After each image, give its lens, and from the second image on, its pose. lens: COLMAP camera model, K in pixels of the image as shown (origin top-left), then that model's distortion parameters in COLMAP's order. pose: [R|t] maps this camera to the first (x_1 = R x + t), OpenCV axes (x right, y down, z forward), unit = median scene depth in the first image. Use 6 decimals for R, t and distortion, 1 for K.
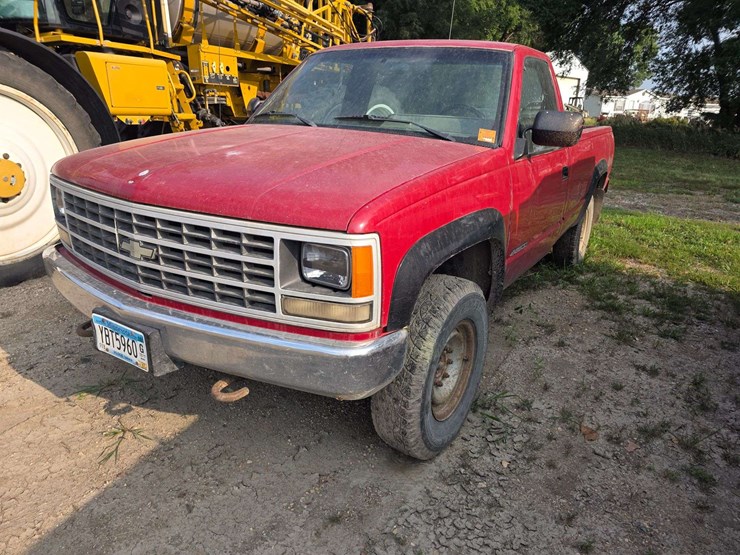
lens RADIAL K [[481.8, 0, 377.9], [0, 481.8, 274.7], [0, 0, 1]] dist [0.056478, -0.051383]
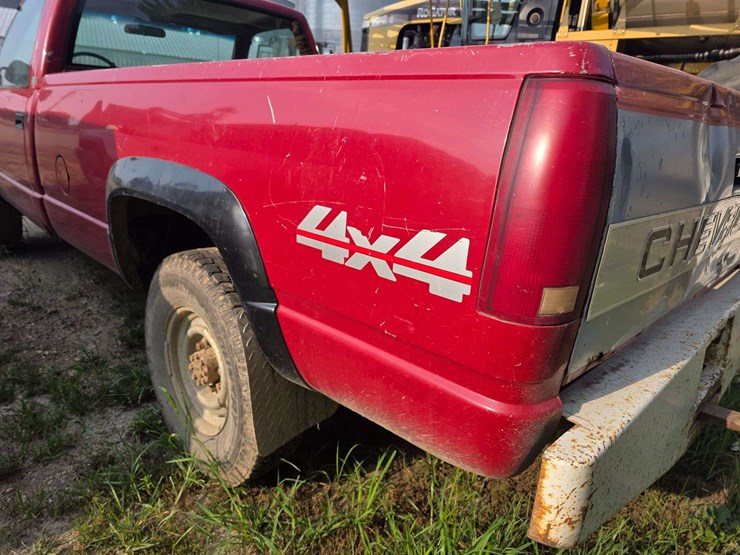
lens RADIAL K [[502.9, 0, 364.5], [0, 502.9, 273.4], [0, 0, 1]] dist [0.043956, -0.050741]
pose [[-0.236810, 0.240082, -0.941426, 1.512722], [-0.382287, 0.867797, 0.317467, -0.648787], [0.893184, 0.435074, -0.113723, 2.382777]]
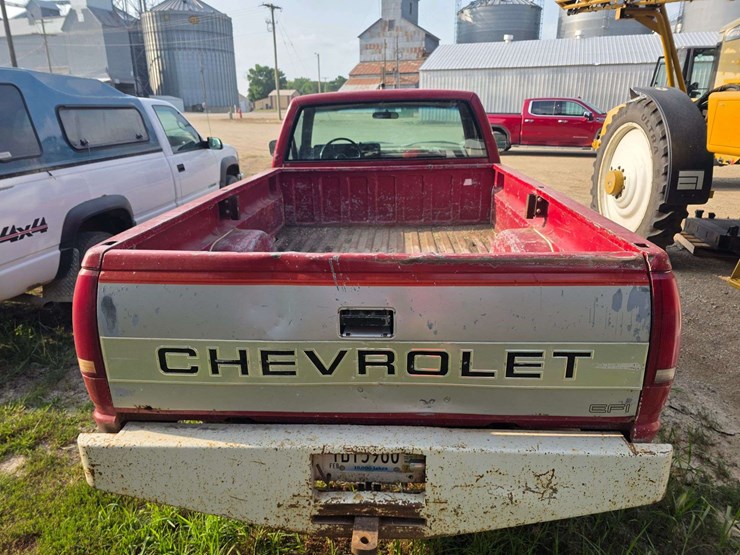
lens RADIAL K [[504.2, 0, 372.9], [0, 504.2, 271.4], [0, 0, 1]] dist [0.045513, -0.051398]
pose [[-0.877289, 0.127968, -0.462589, 1.130295], [-0.168496, 0.820344, 0.546484, -1.147138], [0.449415, 0.557369, -0.698116, 3.079037]]
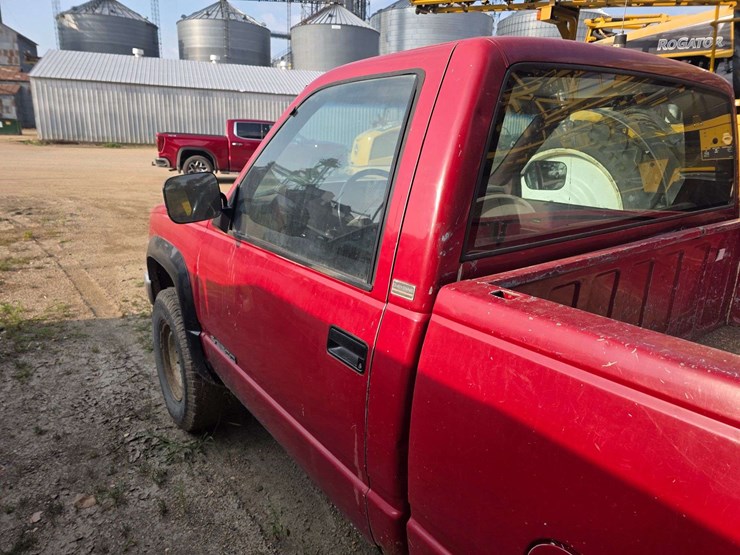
lens RADIAL K [[501.9, 0, 369.3], [0, 501.9, 273.7], [0, 0, 1]] dist [0.052311, -0.055511]
pose [[-0.360604, 0.205138, -0.909881, 1.042439], [-0.336939, 0.880989, 0.332159, -0.566461], [0.869734, 0.426352, -0.248569, 1.550573]]
